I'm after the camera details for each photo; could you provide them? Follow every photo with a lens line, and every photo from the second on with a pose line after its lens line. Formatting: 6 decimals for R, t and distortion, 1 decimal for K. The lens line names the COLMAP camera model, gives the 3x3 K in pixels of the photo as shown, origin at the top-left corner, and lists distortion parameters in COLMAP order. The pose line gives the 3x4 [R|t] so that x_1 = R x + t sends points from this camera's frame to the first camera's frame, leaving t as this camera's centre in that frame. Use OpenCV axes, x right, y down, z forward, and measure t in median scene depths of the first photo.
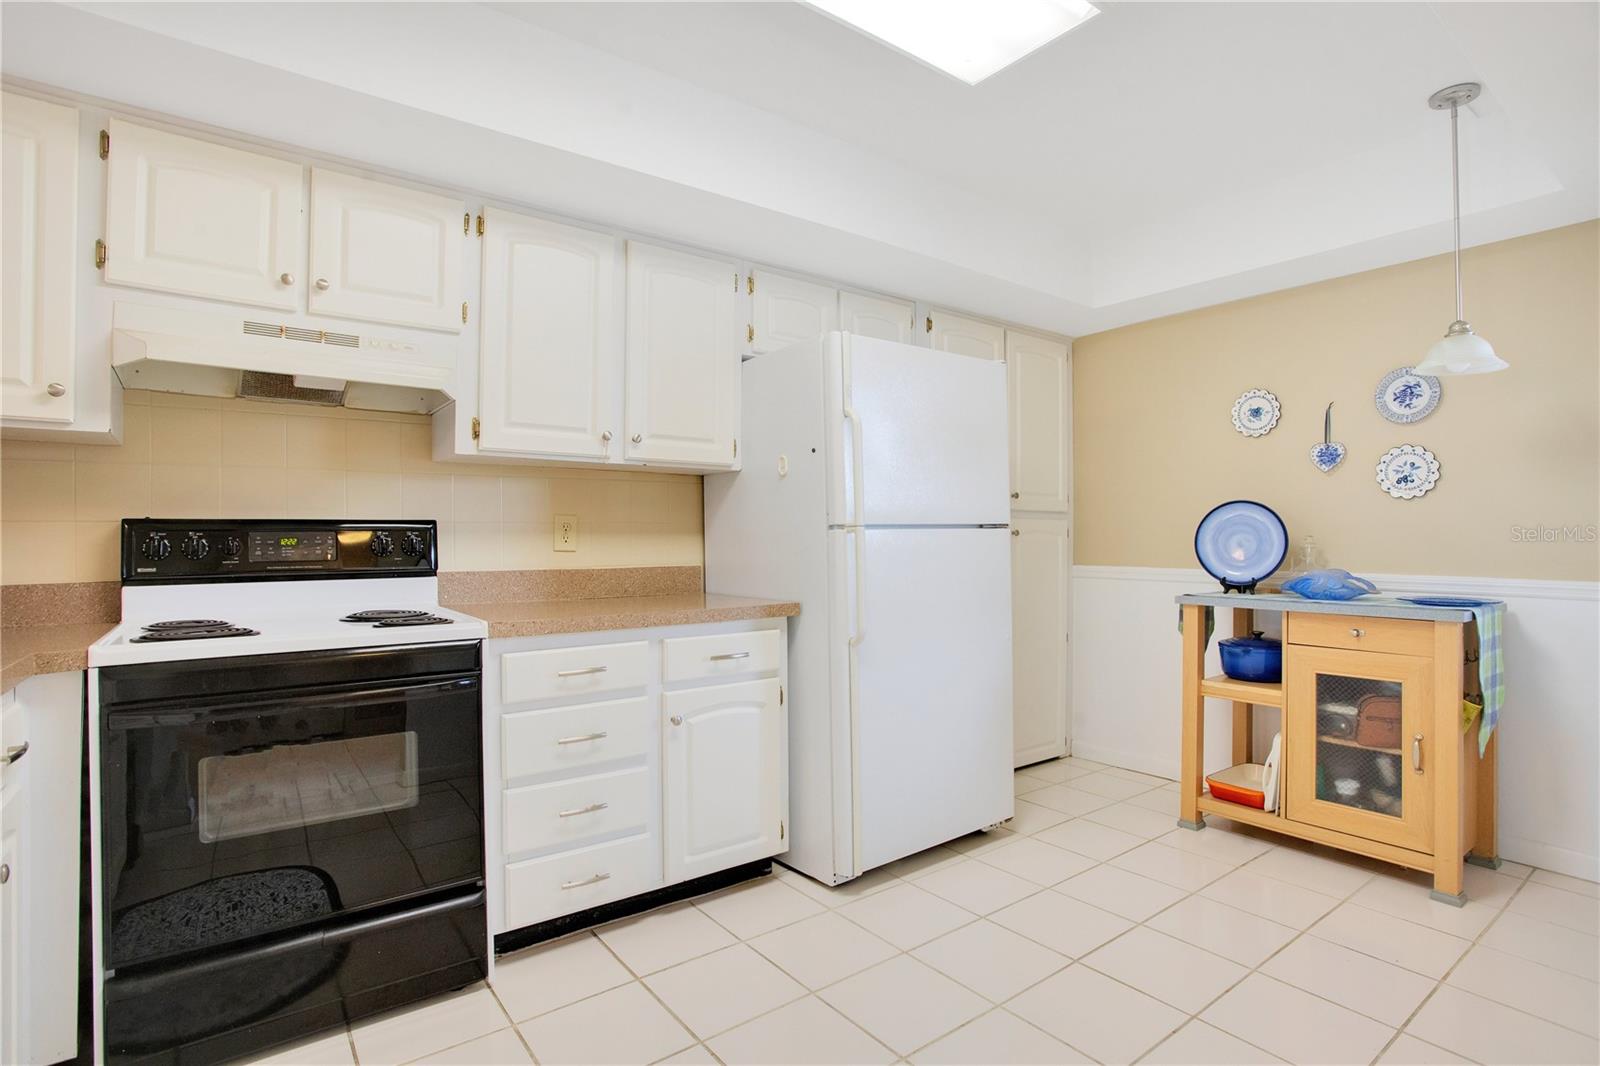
lens RADIAL K [[795.9, 0, 778.3], [0, 795.9, 533.6], [0, 0, 1]] dist [-0.051609, 0.016643]
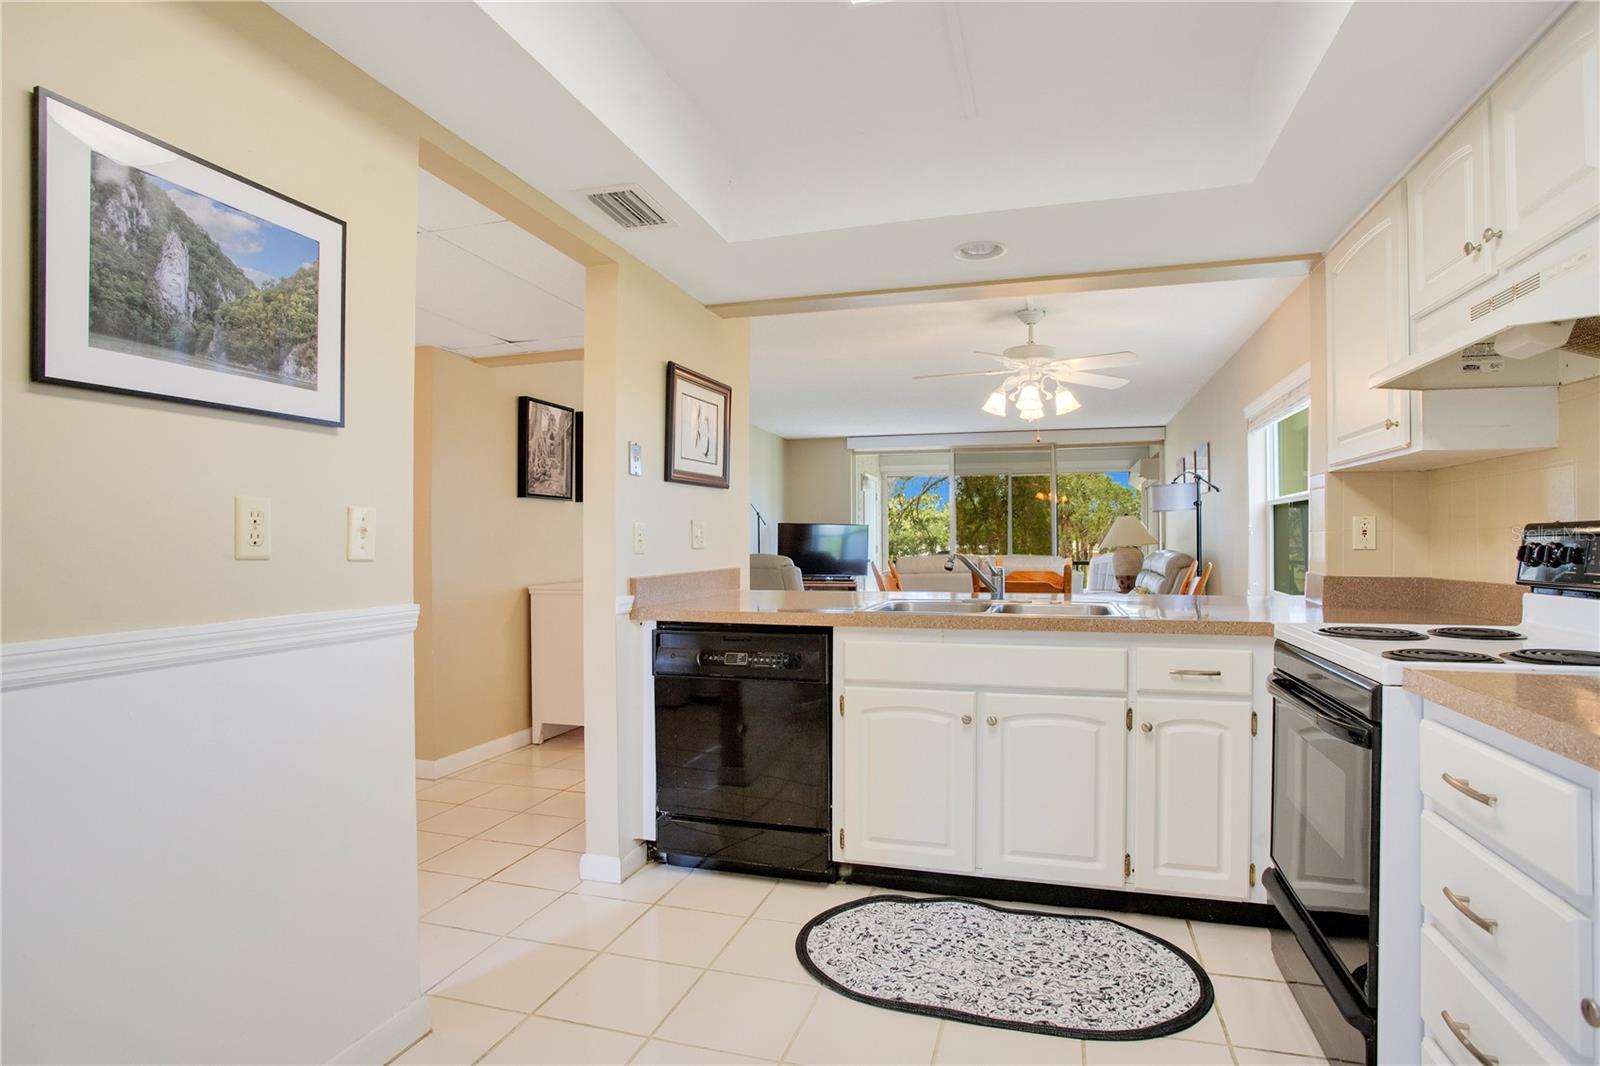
lens RADIAL K [[813.7, 0, 813.0], [0, 813.7, 538.8], [0, 0, 1]] dist [-0.072683, 0.040974]
pose [[-0.790781, 0.004722, -0.612081, 0.395962], [0.009395, 0.999946, -0.004423, -0.002452], [0.612027, -0.009248, -0.790783, 0.992098]]
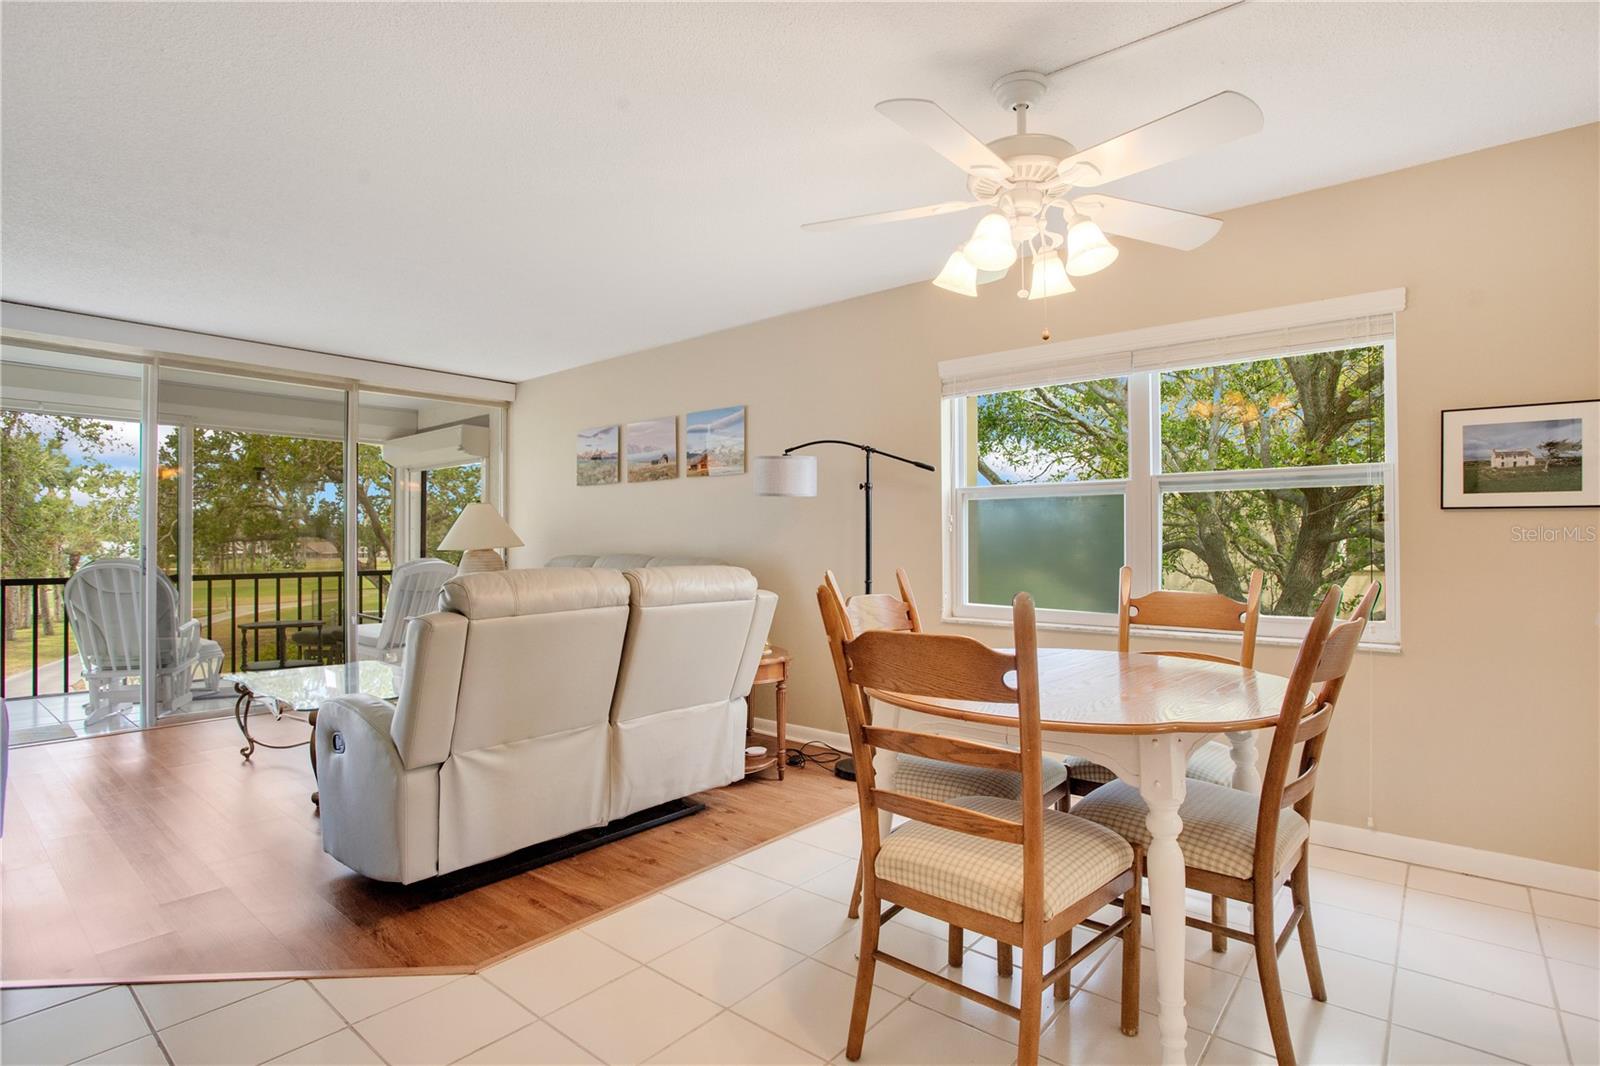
lens RADIAL K [[785.8, 0, 733.0], [0, 785.8, 534.8], [0, 0, 1]] dist [-0.001067, -0.000080]
pose [[0.202188, -0.004627, -0.979336, -0.380978], [0.005014, 0.999981, -0.003689, -0.005035], [0.979334, -0.004165, 0.202208, -0.771424]]
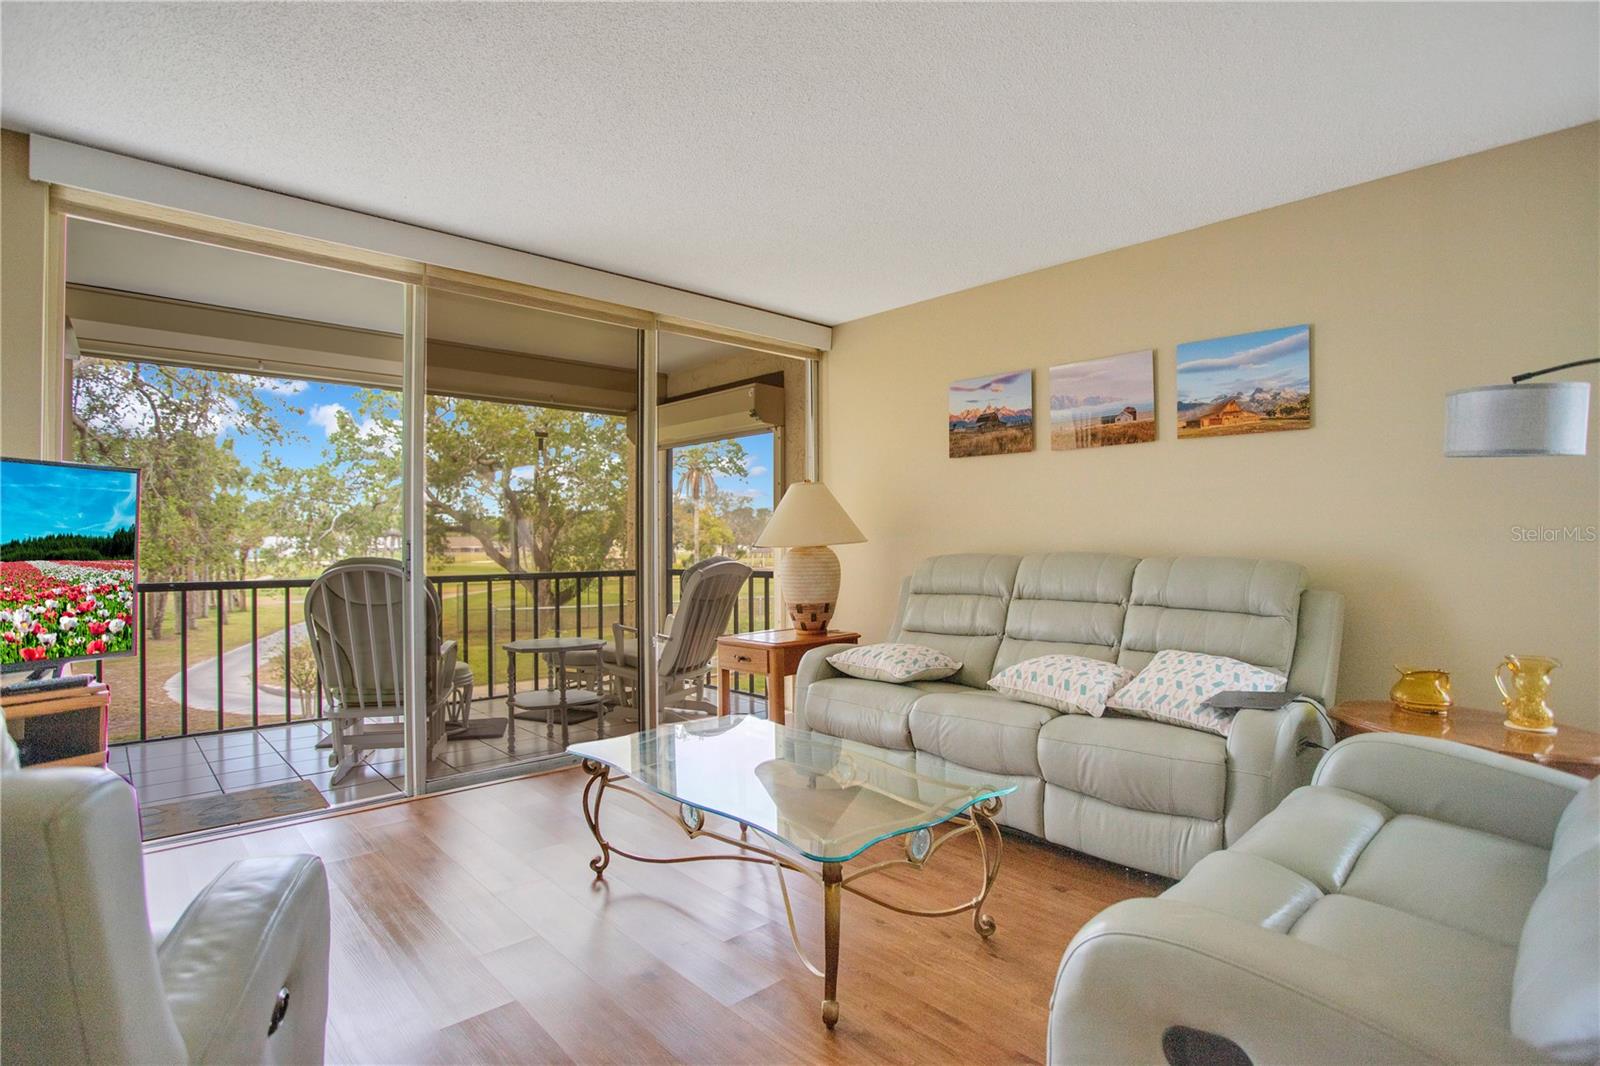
lens RADIAL K [[795.9, 0, 778.3], [0, 795.9, 533.6], [0, 0, 1]] dist [-0.051609, 0.016643]
pose [[0.109423, -0.000904, -0.993995, -1.159644], [0.003605, 0.999993, -0.000512, -0.001152], [0.993989, -0.003527, 0.109425, -1.335284]]
